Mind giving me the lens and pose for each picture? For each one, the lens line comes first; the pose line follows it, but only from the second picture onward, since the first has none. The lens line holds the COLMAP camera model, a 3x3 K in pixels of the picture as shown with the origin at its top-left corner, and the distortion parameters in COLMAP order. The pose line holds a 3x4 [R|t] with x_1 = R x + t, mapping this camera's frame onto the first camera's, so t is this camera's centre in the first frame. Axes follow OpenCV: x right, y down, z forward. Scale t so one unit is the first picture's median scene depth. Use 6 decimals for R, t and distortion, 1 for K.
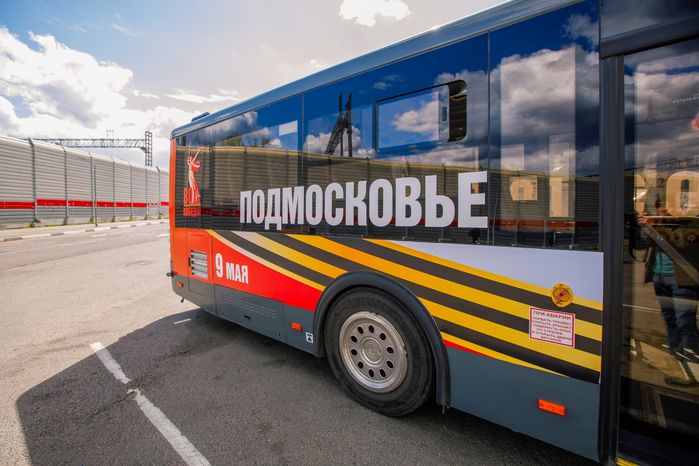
lens RADIAL K [[323.4, 0, 349.1], [0, 323.4, 222.0], [0, 0, 1]] dist [-0.043973, 0.000913]
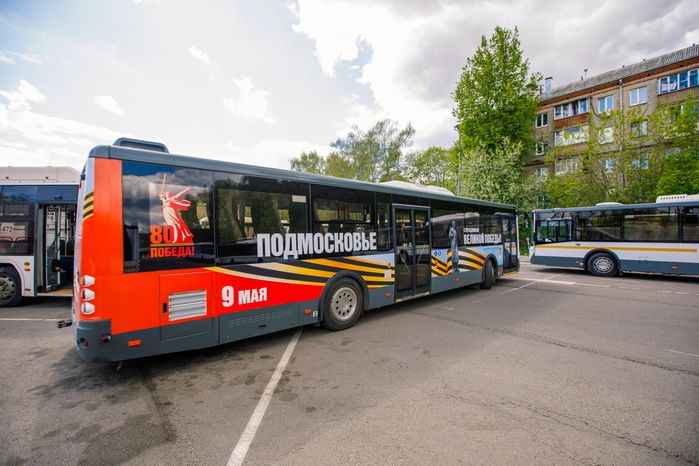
lens RADIAL K [[323.4, 0, 349.1], [0, 323.4, 222.0], [0, 0, 1]] dist [-0.043973, 0.000913]
pose [[0.135417, 0.036730, 0.990108, -1.938325], [0.035361, 0.998497, -0.041877, -0.088516], [-0.990157, 0.040682, 0.133915, 0.520012]]
